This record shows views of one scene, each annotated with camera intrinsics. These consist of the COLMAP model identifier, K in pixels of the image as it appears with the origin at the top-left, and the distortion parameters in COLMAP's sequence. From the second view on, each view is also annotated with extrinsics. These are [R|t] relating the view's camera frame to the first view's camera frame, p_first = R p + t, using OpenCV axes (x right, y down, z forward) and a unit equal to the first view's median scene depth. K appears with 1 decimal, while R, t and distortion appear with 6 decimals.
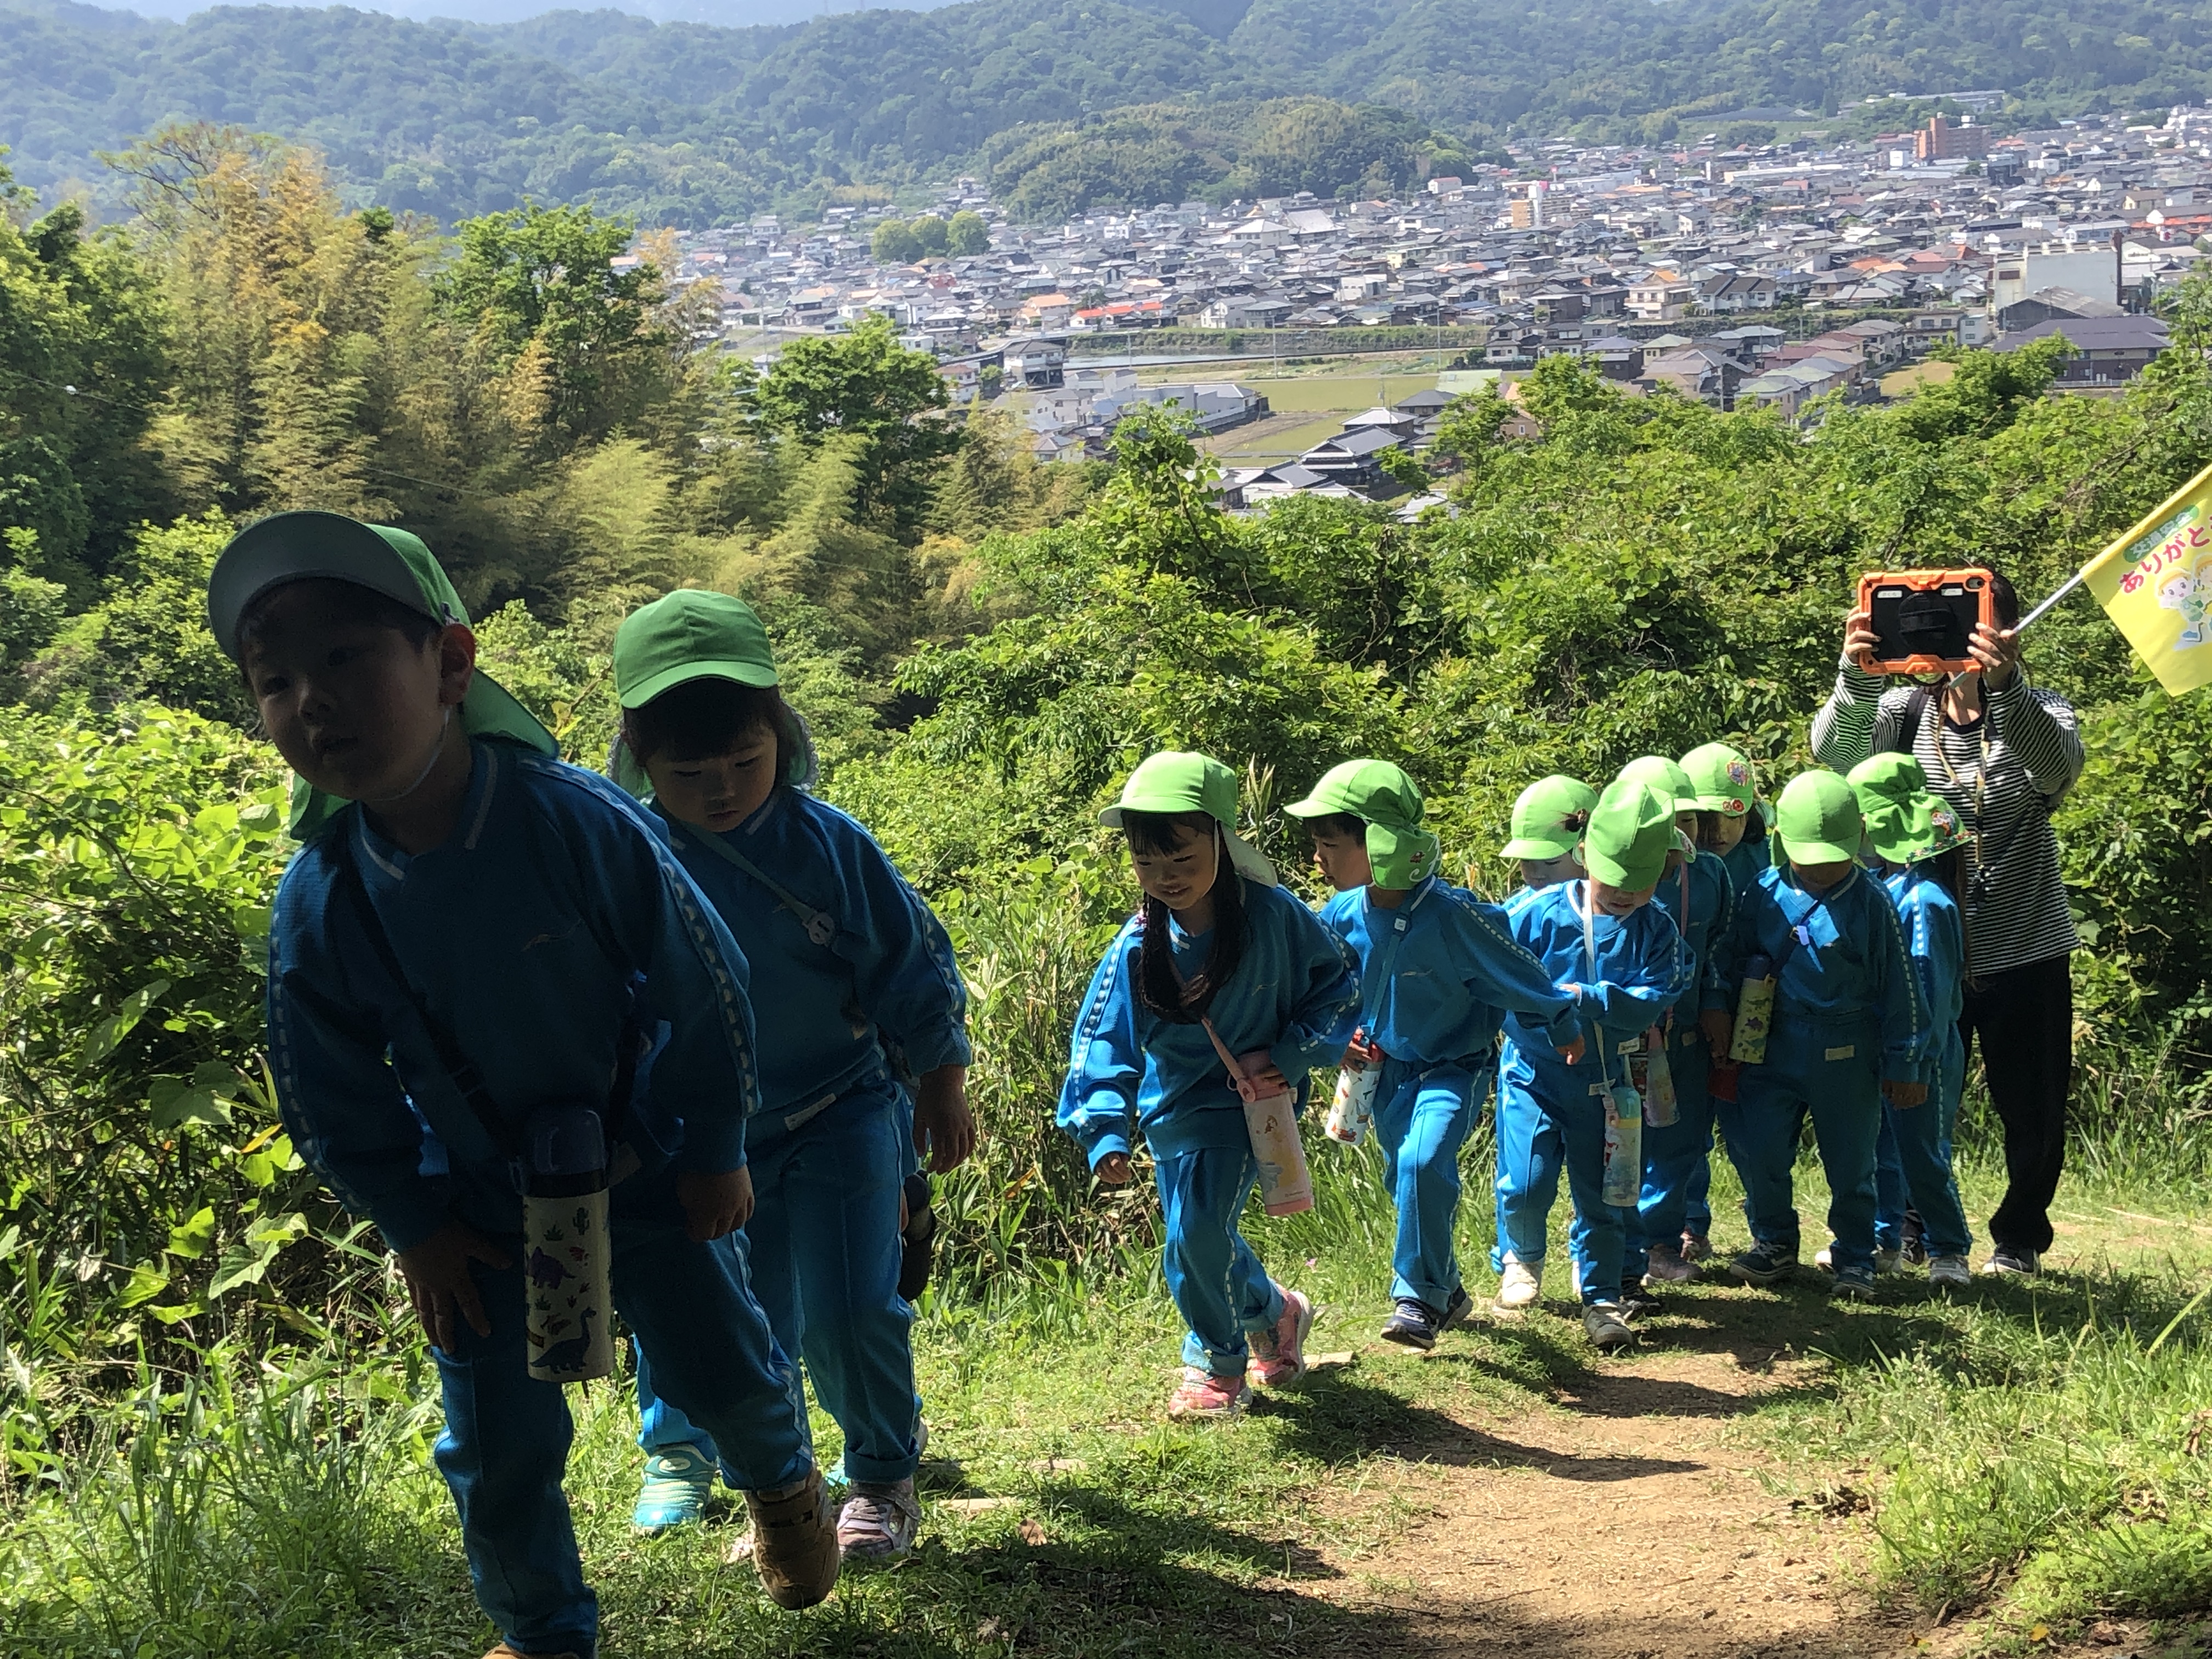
lens RADIAL K [[2886.7, 0, 1103.7], [0, 2886.7, 825.2], [0, 0, 1]] dist [-0.014043, 0.000000]
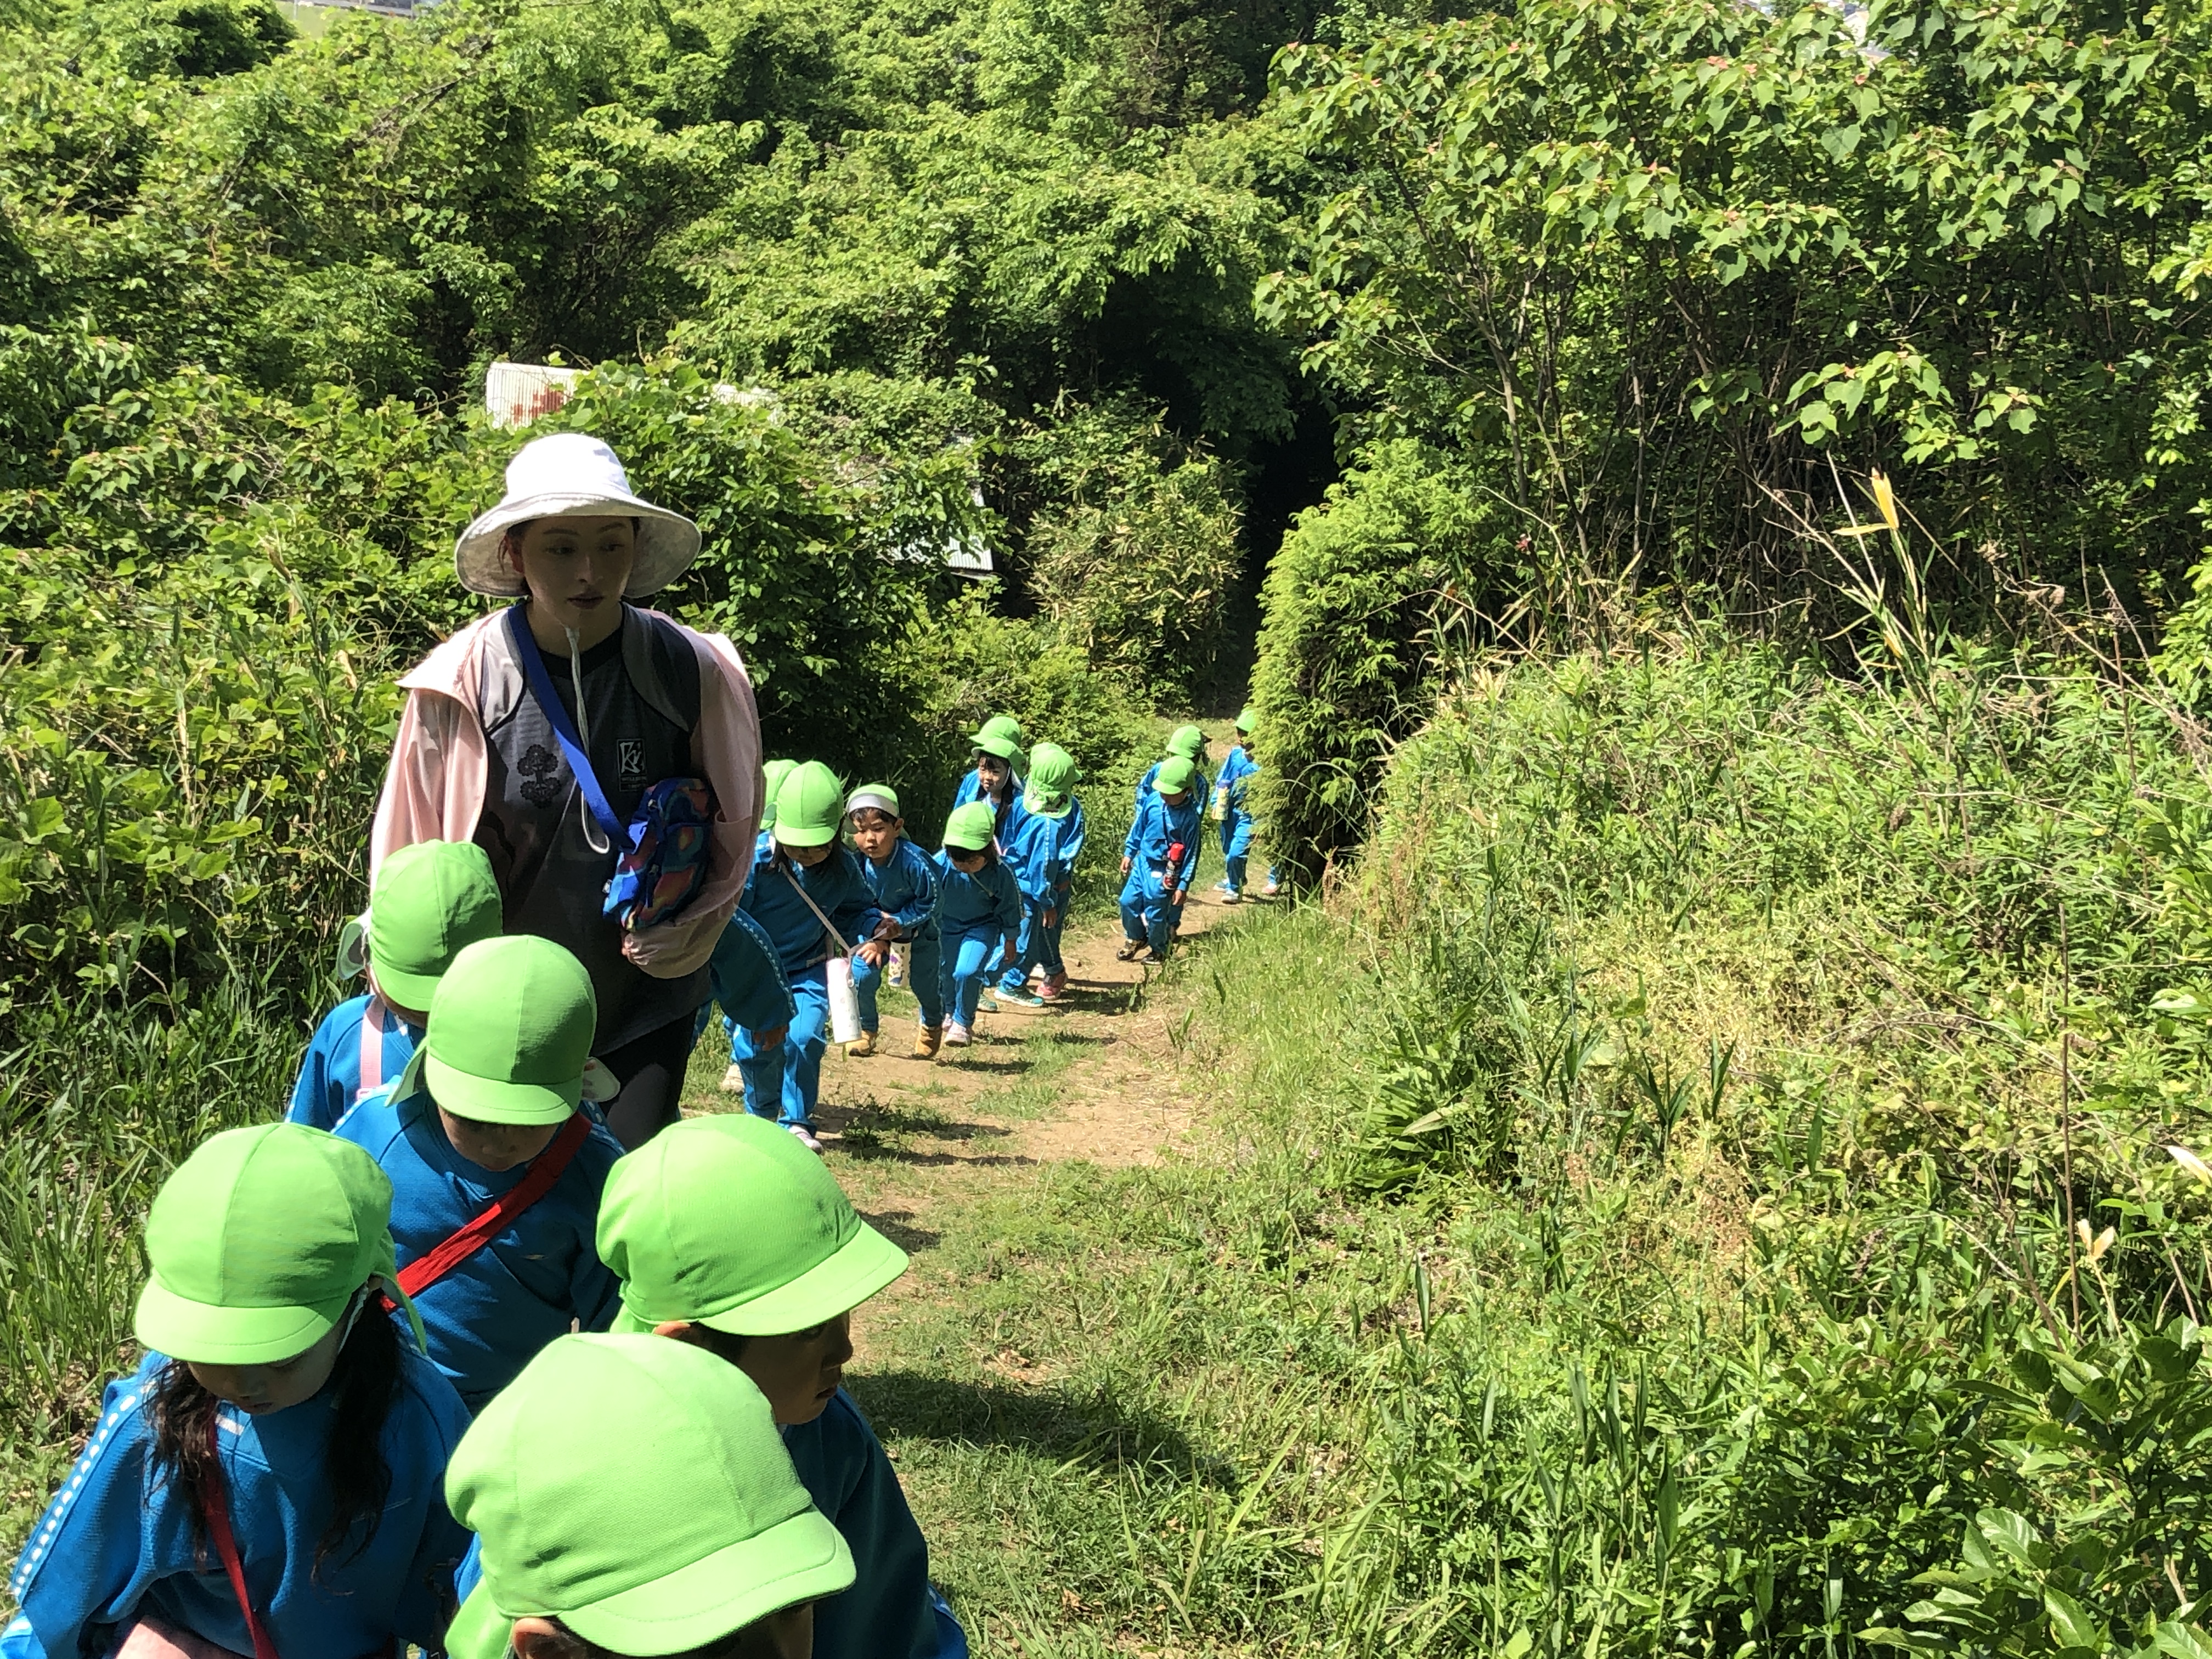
lens RADIAL K [[2886.7, 0, 1108.6], [0, 2886.7, 836.5], [0, 0, 1]] dist [-0.014043, 0.000000]
pose [[0.813225, -0.018539, 0.581654, -0.034520], [-0.067944, 0.989632, 0.126536, -0.033196], [-0.577969, -0.142422, 0.803534, 0.117102]]
